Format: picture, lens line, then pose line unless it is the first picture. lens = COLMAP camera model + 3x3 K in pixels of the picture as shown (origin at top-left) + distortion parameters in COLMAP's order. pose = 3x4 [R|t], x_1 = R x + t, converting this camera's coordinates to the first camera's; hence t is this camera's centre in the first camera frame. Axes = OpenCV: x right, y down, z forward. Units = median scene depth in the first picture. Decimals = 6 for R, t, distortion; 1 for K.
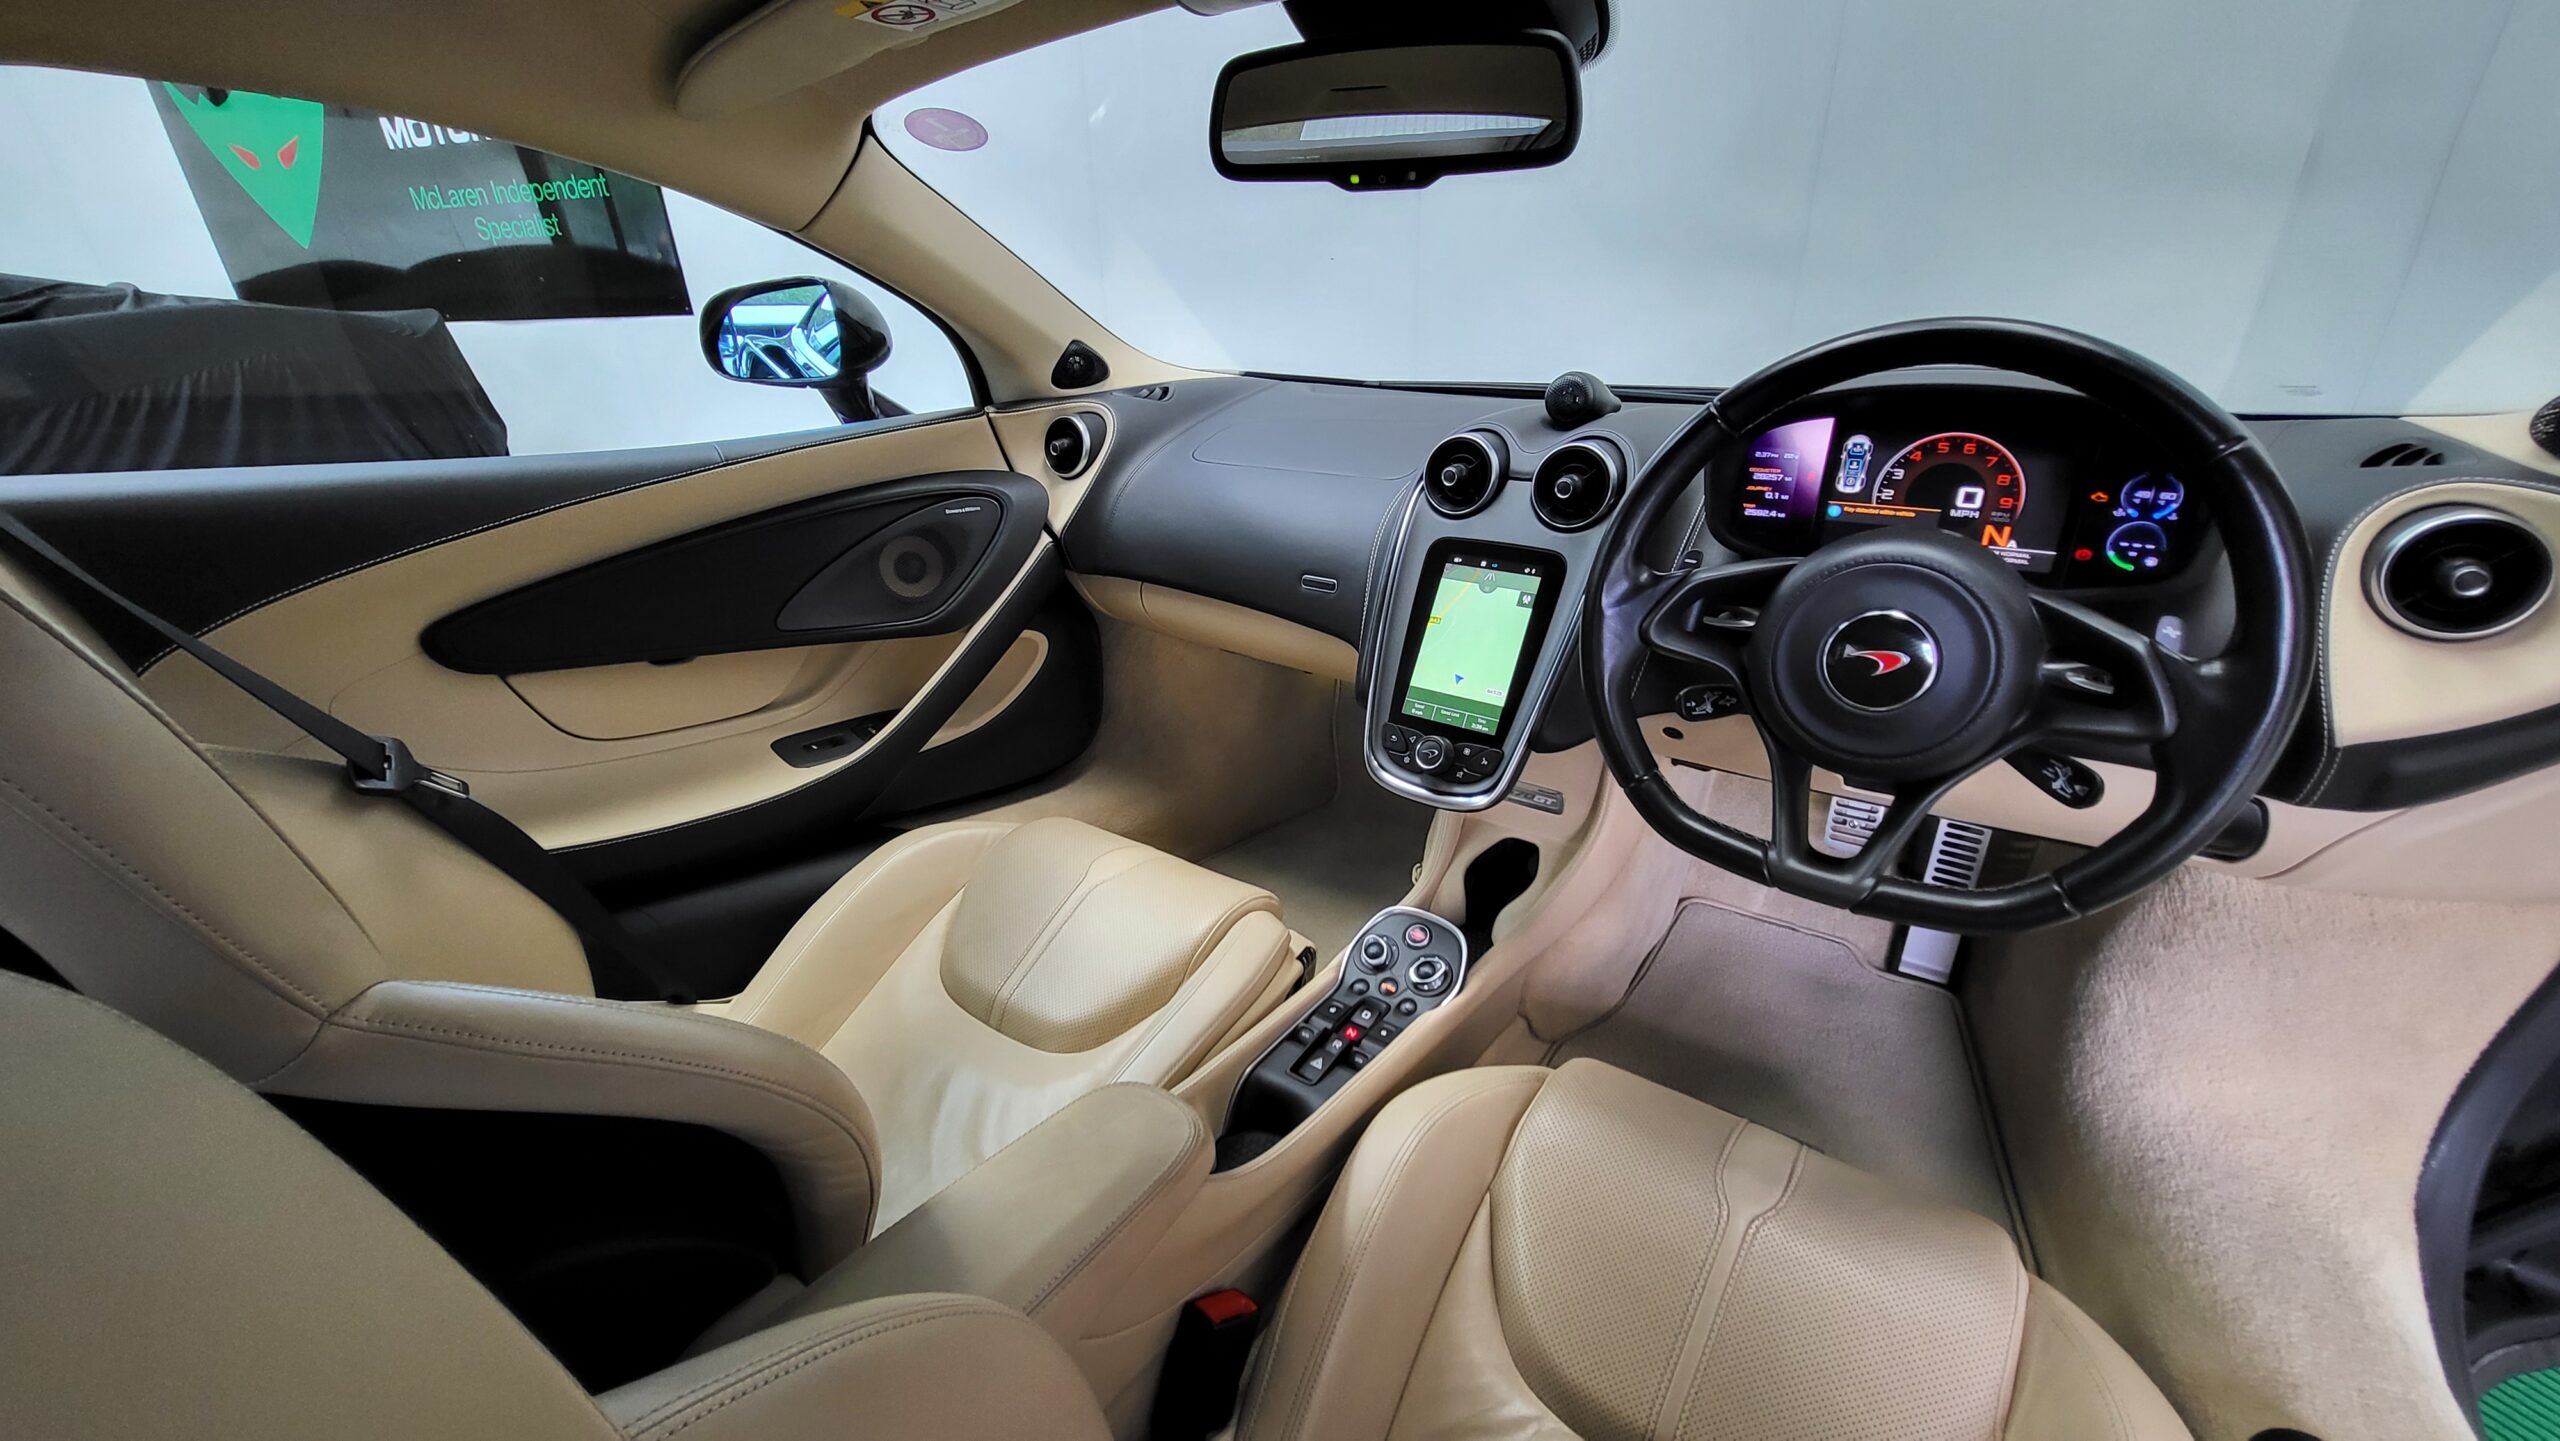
lens RADIAL K [[1011.6, 0, 1290.4], [0, 1011.6, 738.9], [0, 0, 1]] dist [-0.006293, -0.000420]
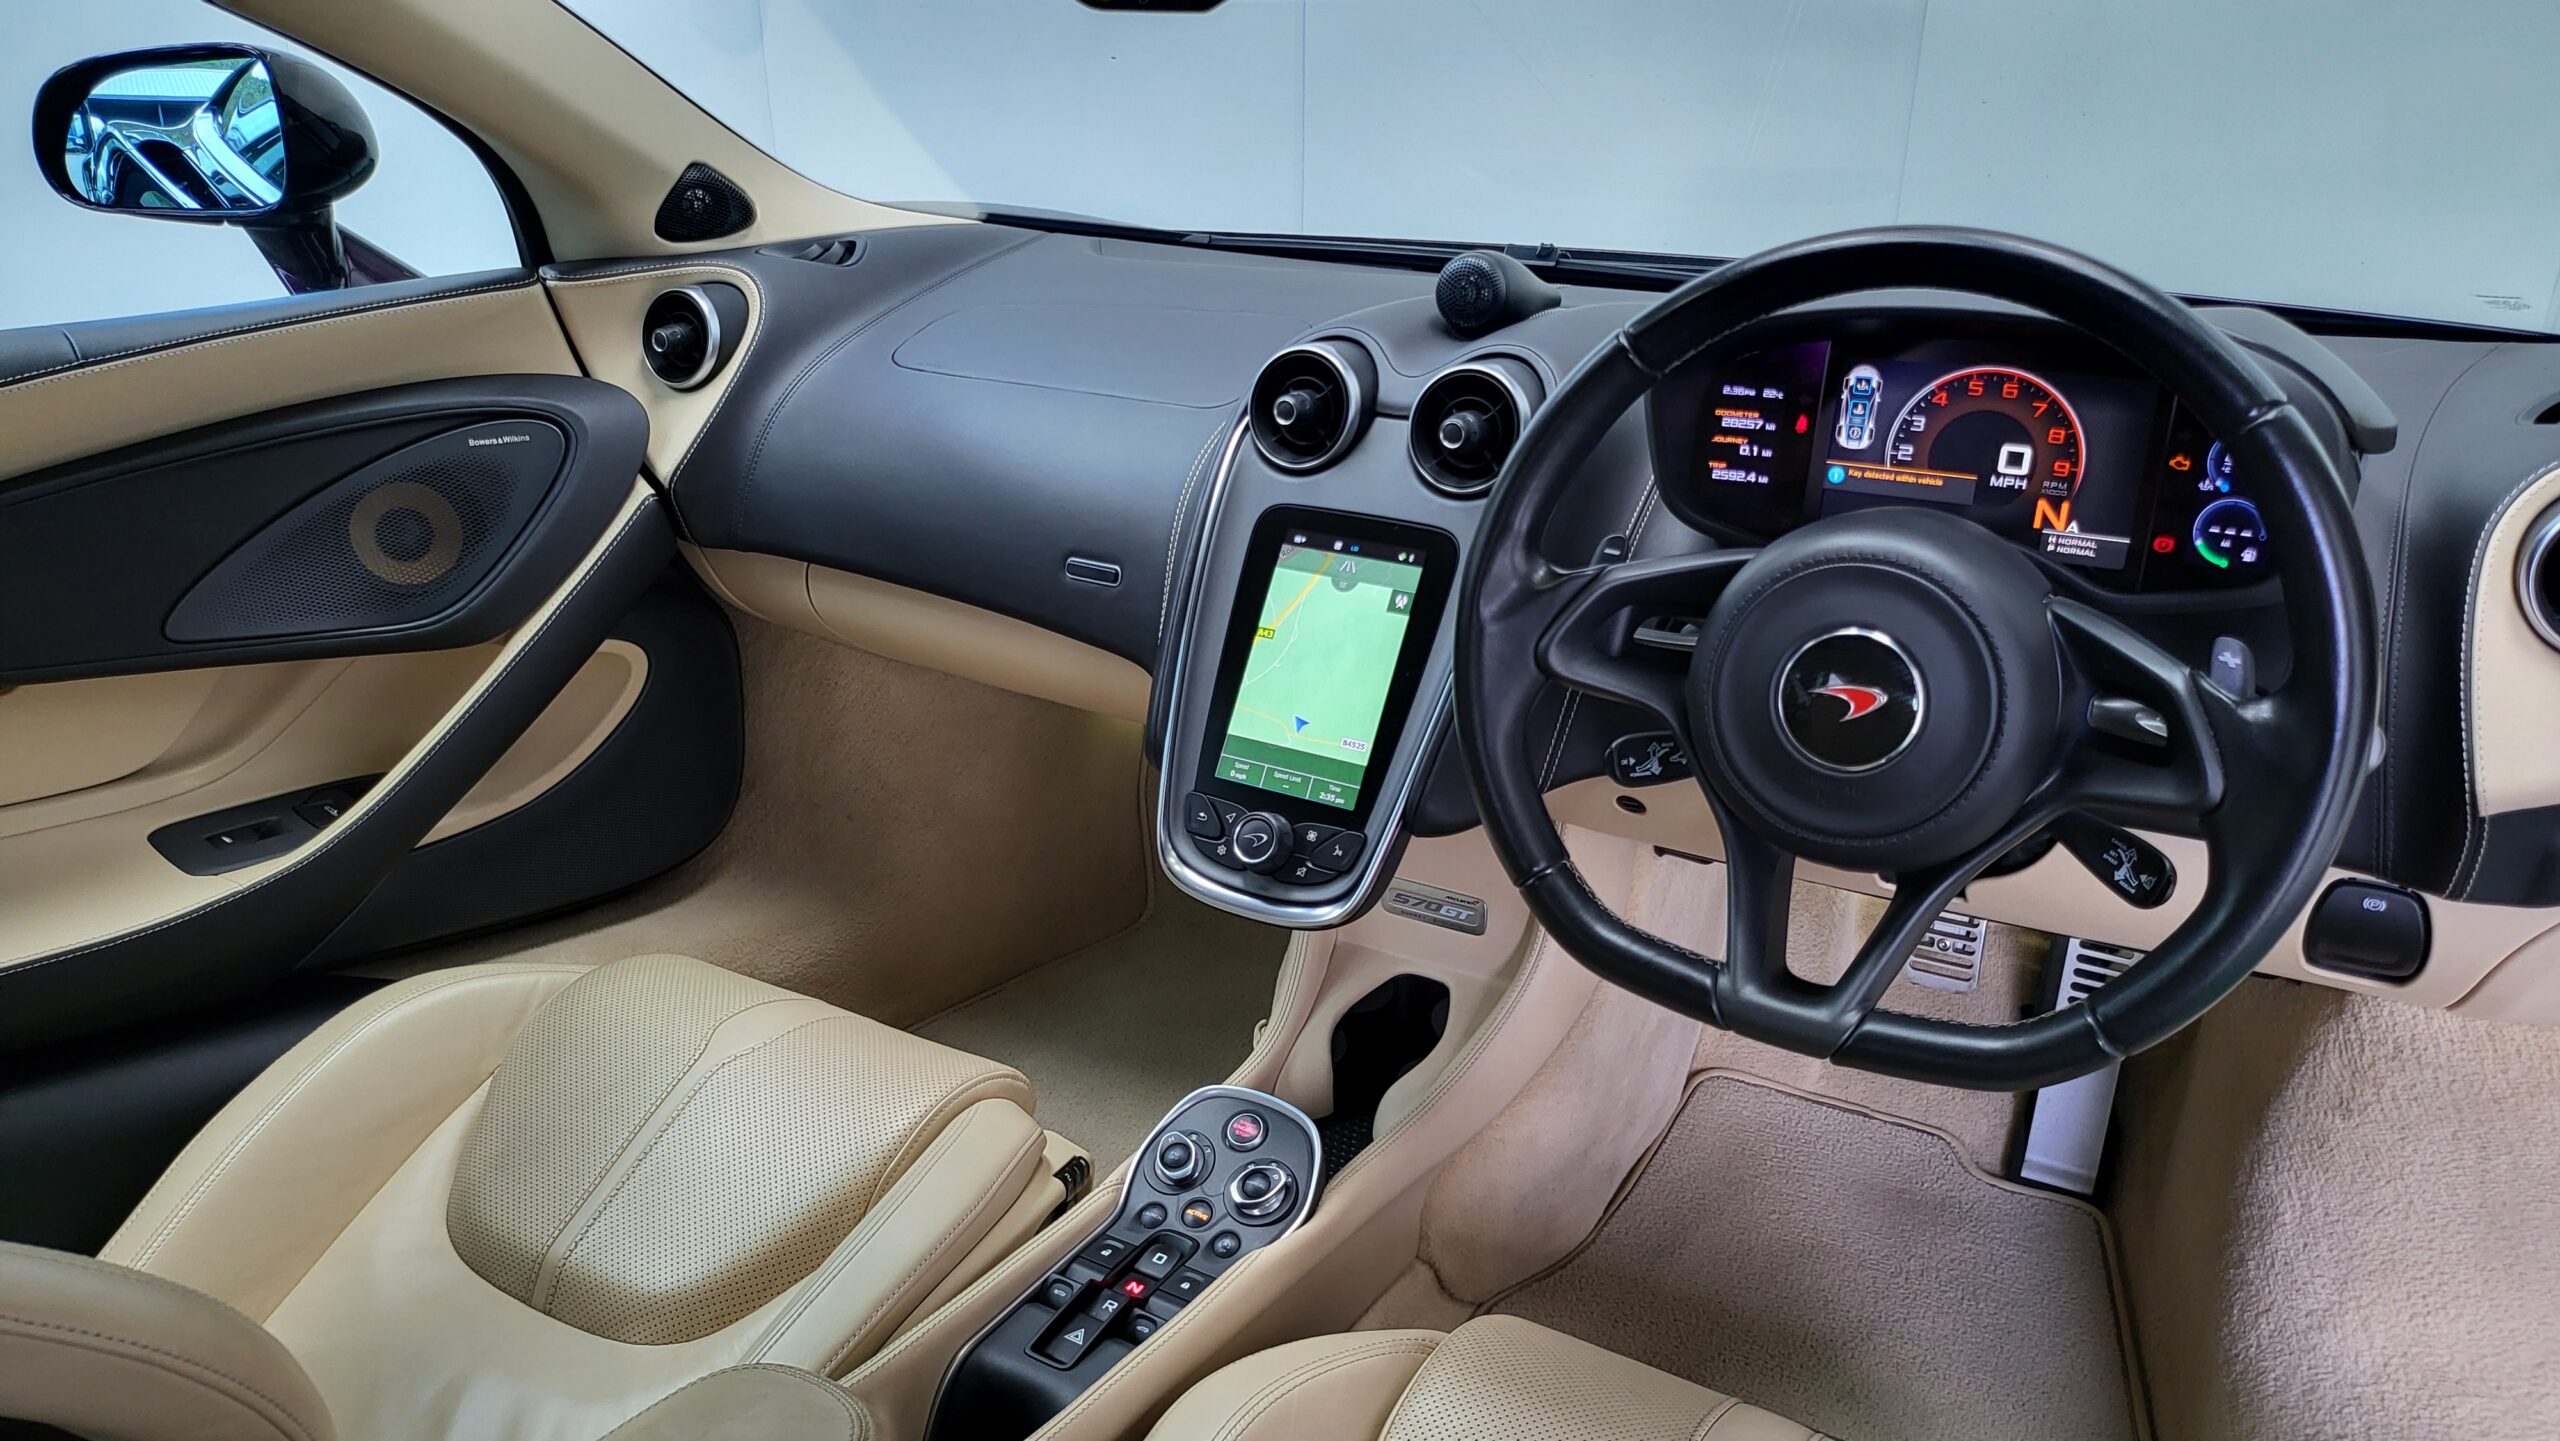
lens RADIAL K [[1824.6, 0, 1295.0], [0, 1824.6, 712.5], [0, 0, 1]] dist [0.062922, -0.089975]
pose [[0.995192, -0.004228, 0.097857, 0.048025], [0.009767, 0.998372, -0.056191, -0.000437], [-0.097460, 0.056876, 0.993613, -0.155114]]
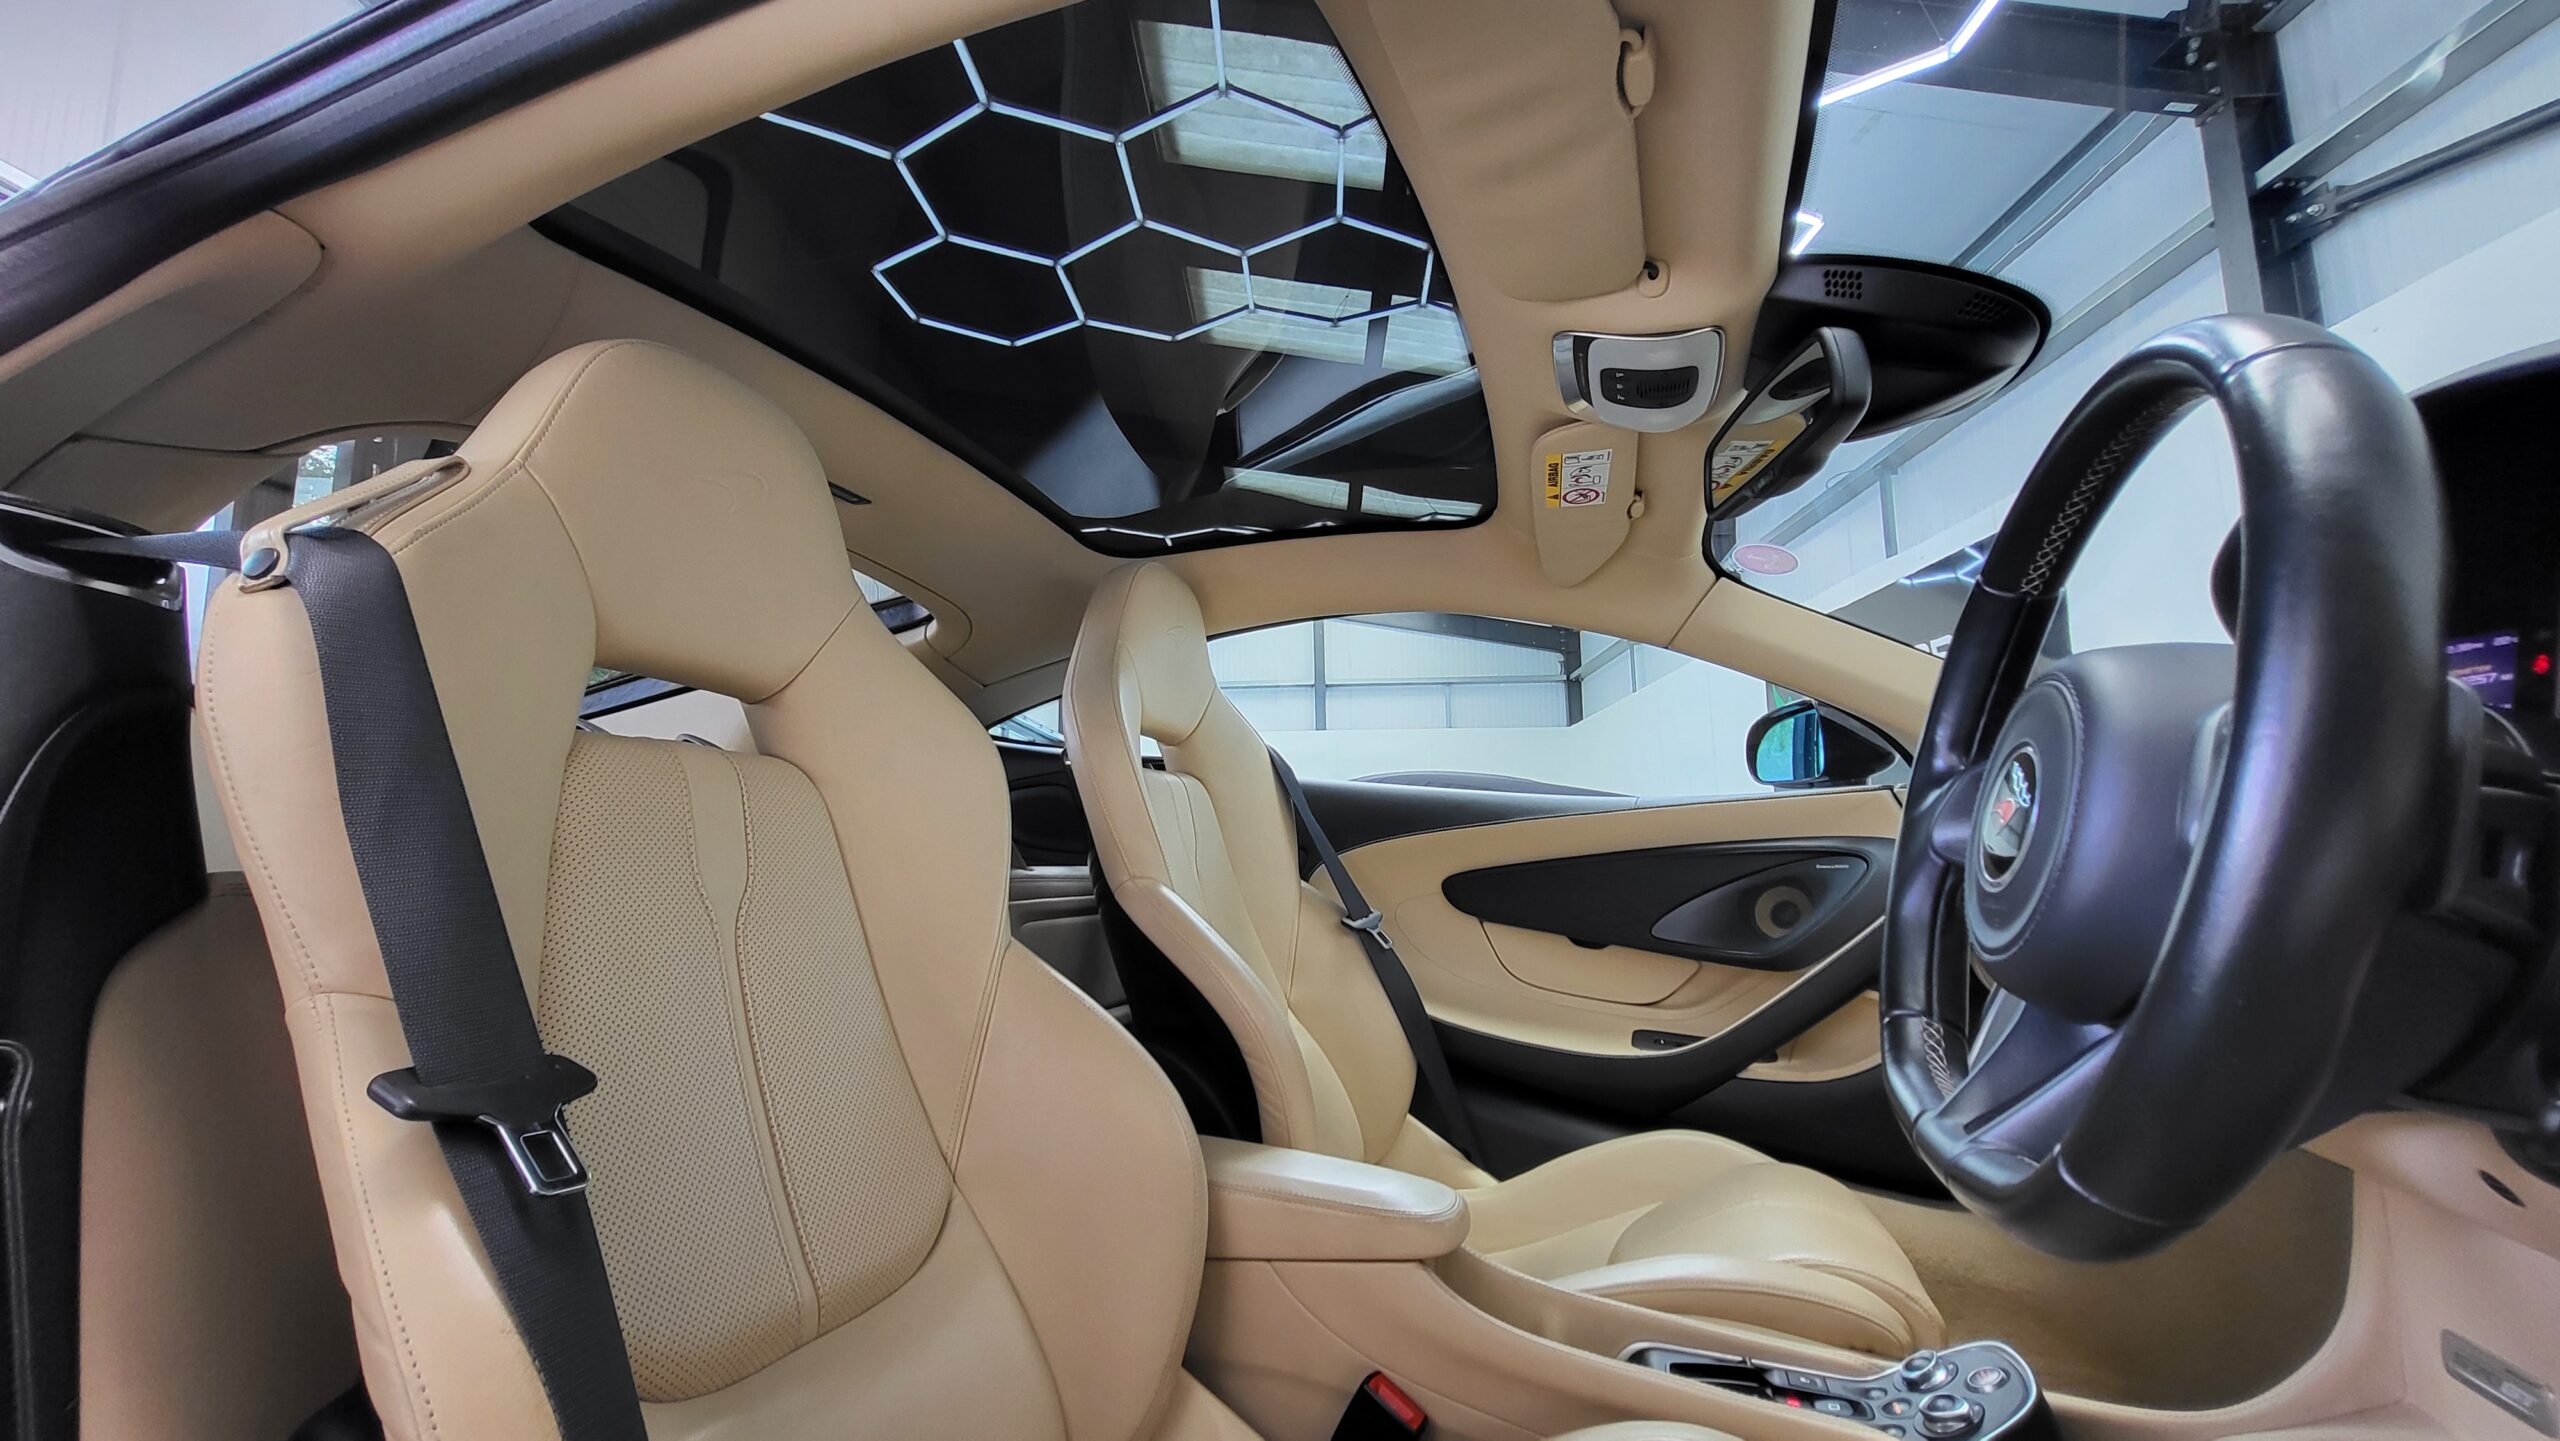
lens RADIAL K [[992.2, 0, 1274.2], [0, 992.2, 750.0], [0, 0, 1]] dist [-0.016627, -0.000201]
pose [[0.267647, -0.094948, -0.958827, 0.717669], [-0.392972, 0.897847, -0.198603, 0.140721], [0.879737, 0.429948, 0.202994, 0.255034]]
